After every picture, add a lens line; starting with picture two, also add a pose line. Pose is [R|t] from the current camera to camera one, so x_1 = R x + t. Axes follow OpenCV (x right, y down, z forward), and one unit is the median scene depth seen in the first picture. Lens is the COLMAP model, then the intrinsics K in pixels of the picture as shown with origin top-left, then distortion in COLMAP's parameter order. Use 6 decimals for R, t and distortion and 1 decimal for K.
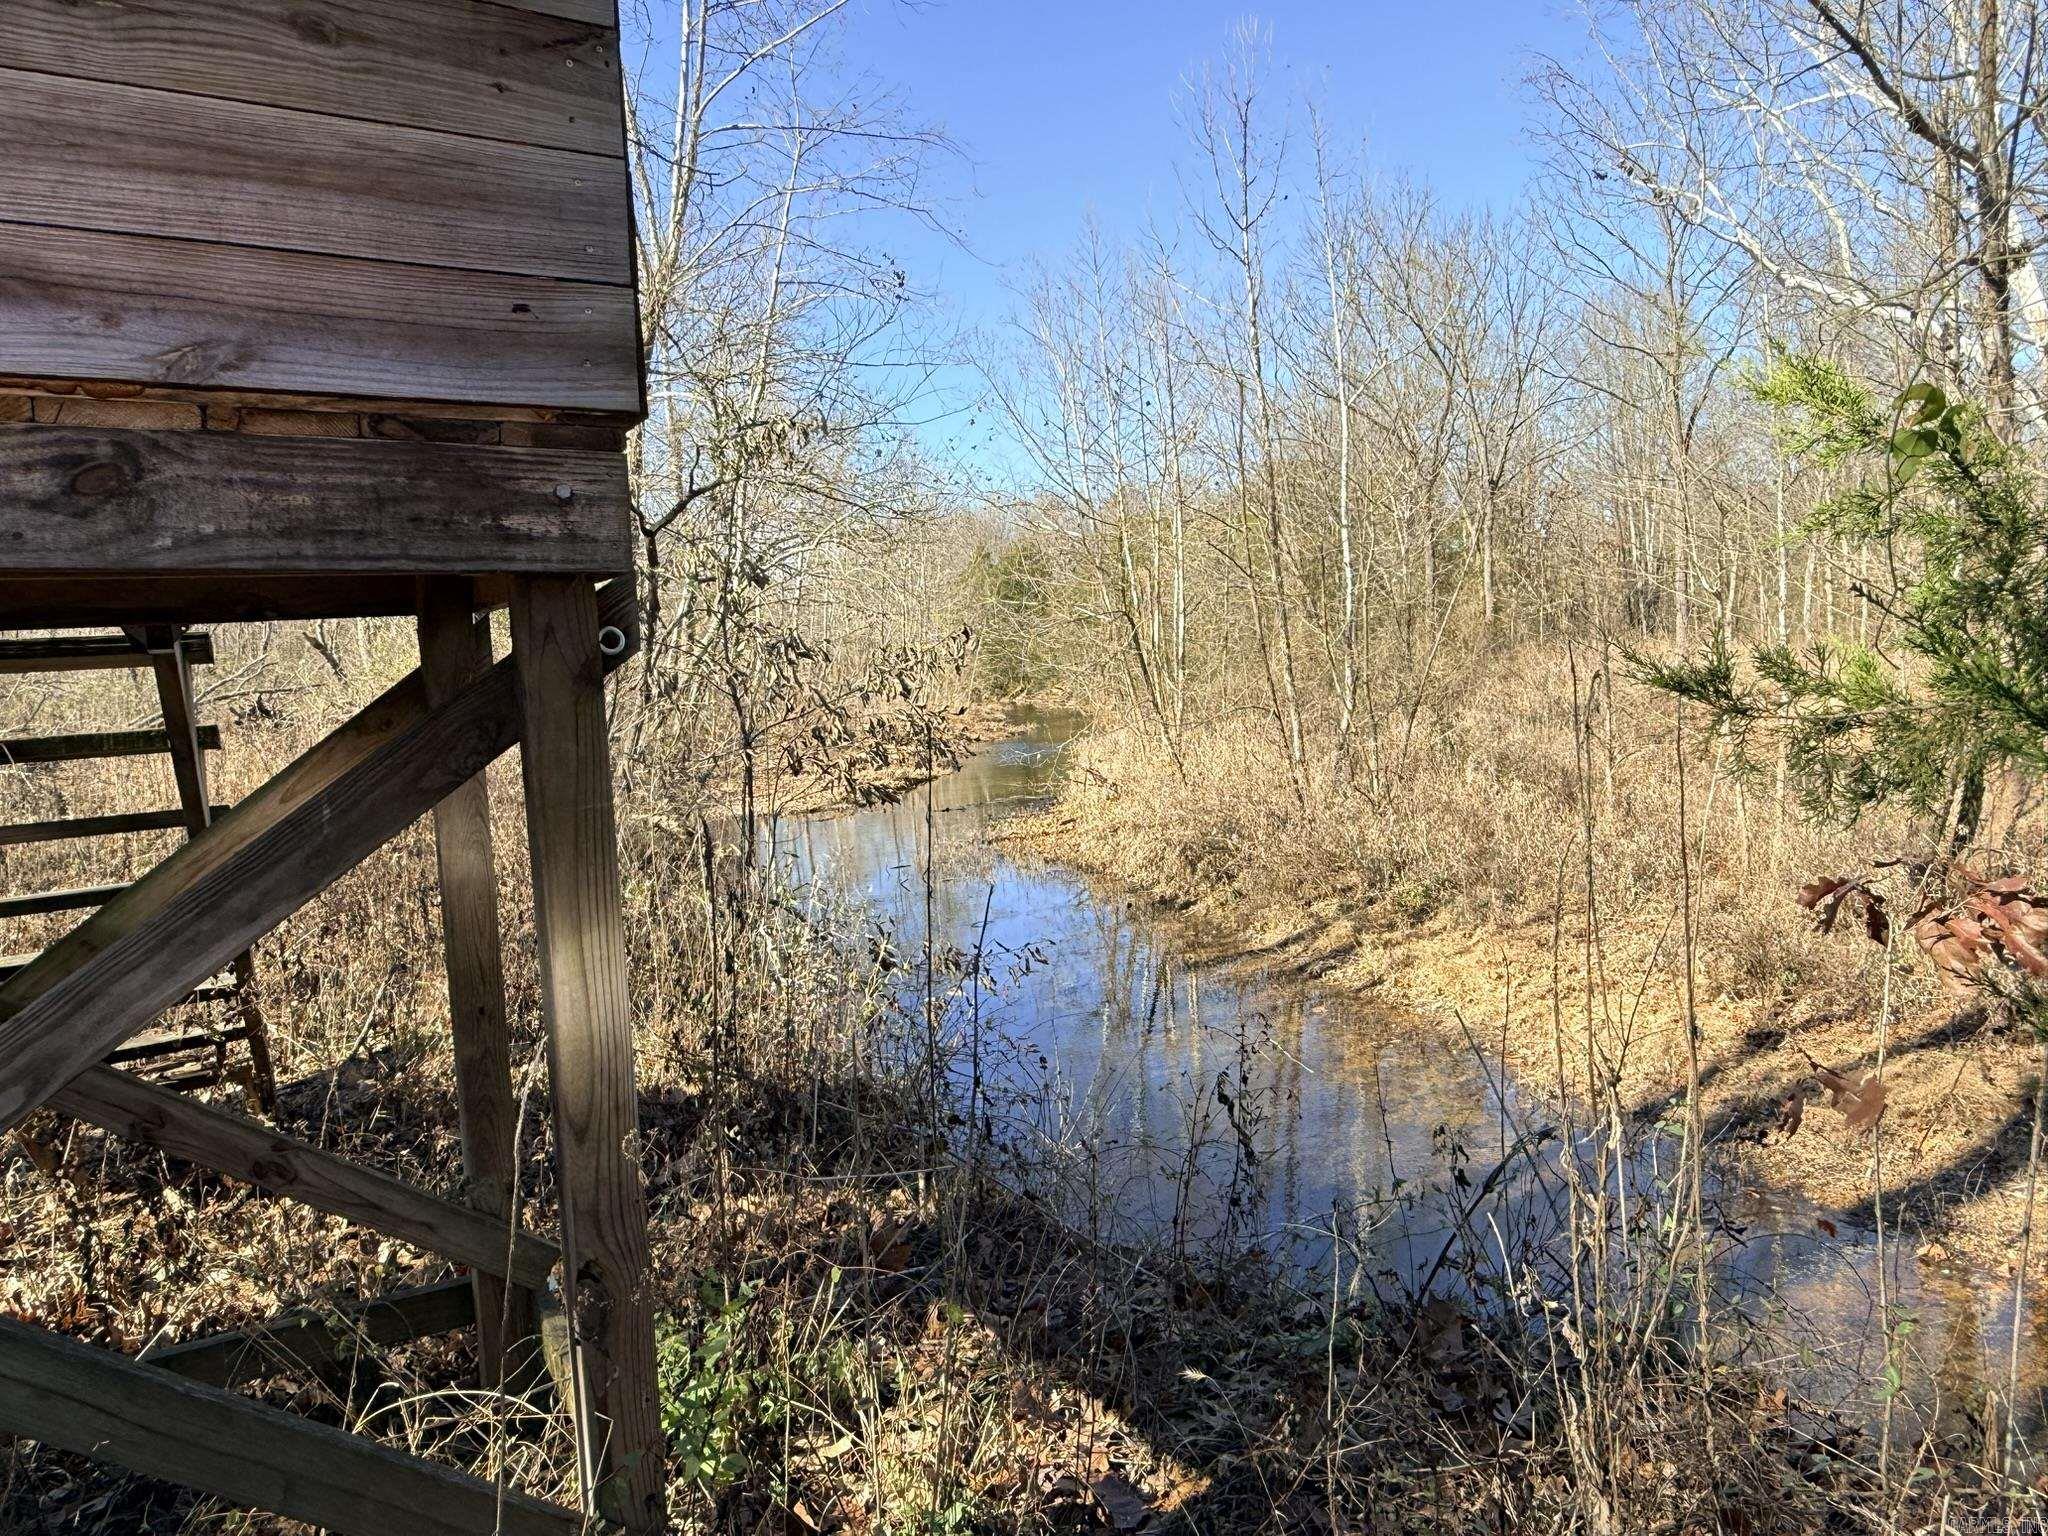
lens RADIAL K [[1362.9, 0, 1028.1], [0, 1362.9, 766.9], [0, 0, 1]] dist [0.002350, 0.000263]
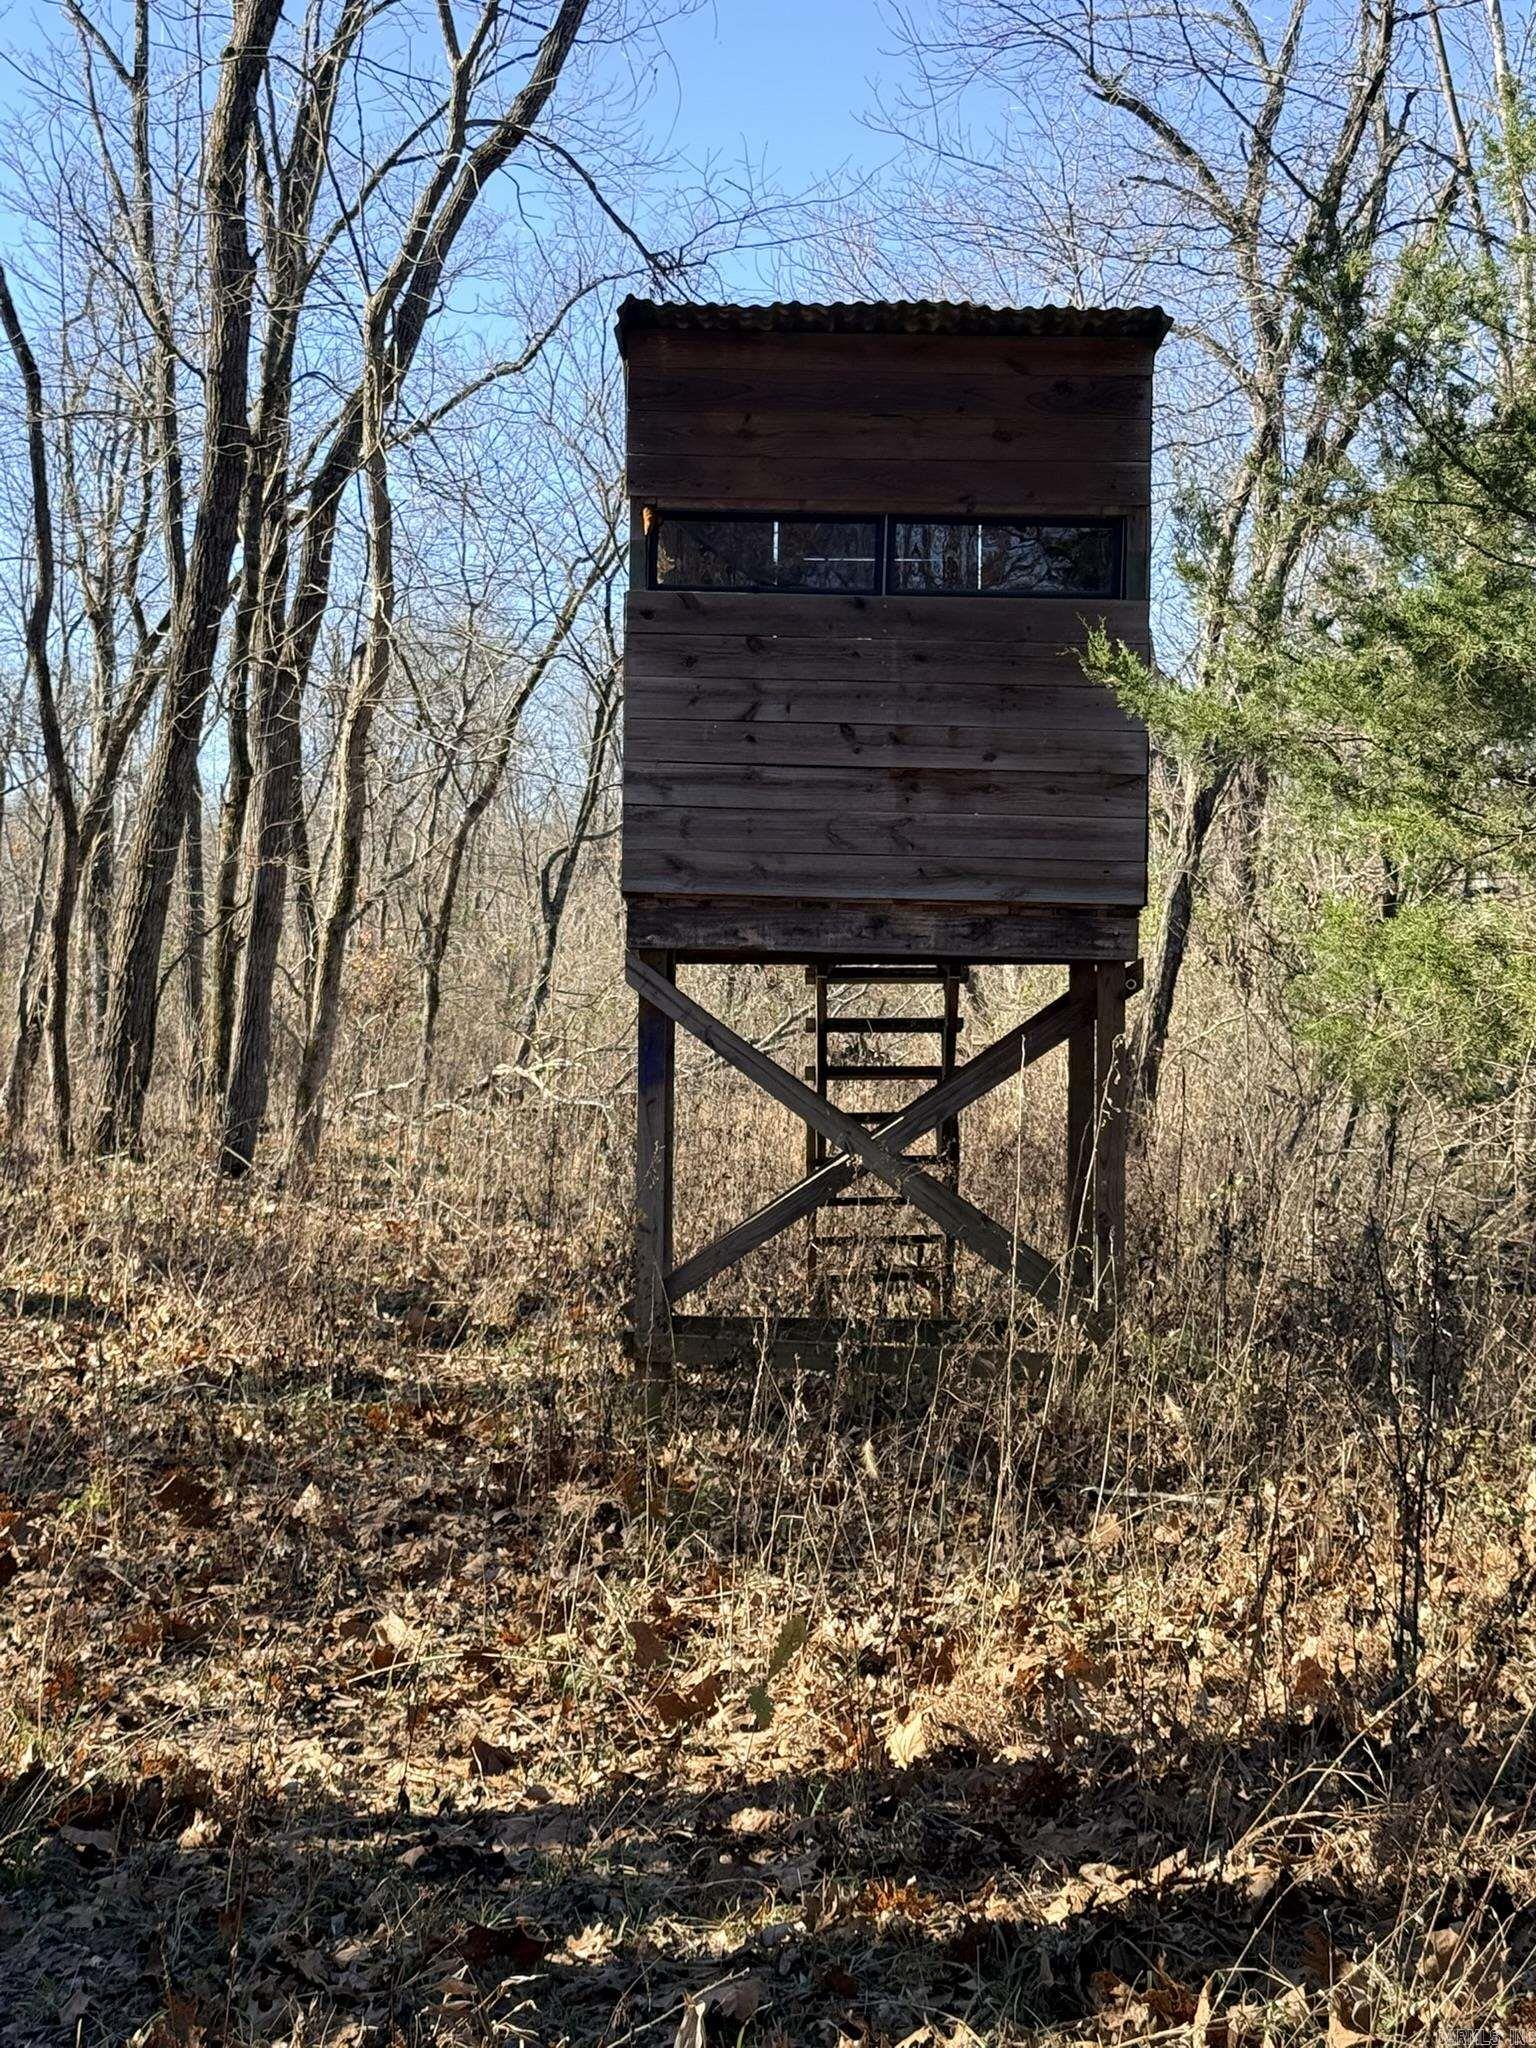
lens RADIAL K [[3224.2, 0, 768.8], [0, 3224.2, 1022.2], [0, 0, 1]] dist [-0.013972, 0.000000]
pose [[0.870280, 0.039690, -0.490955, 1.357819], [-0.072890, 0.996151, -0.048676, 0.212277], [0.487134, 0.078148, 0.869824, -3.019728]]
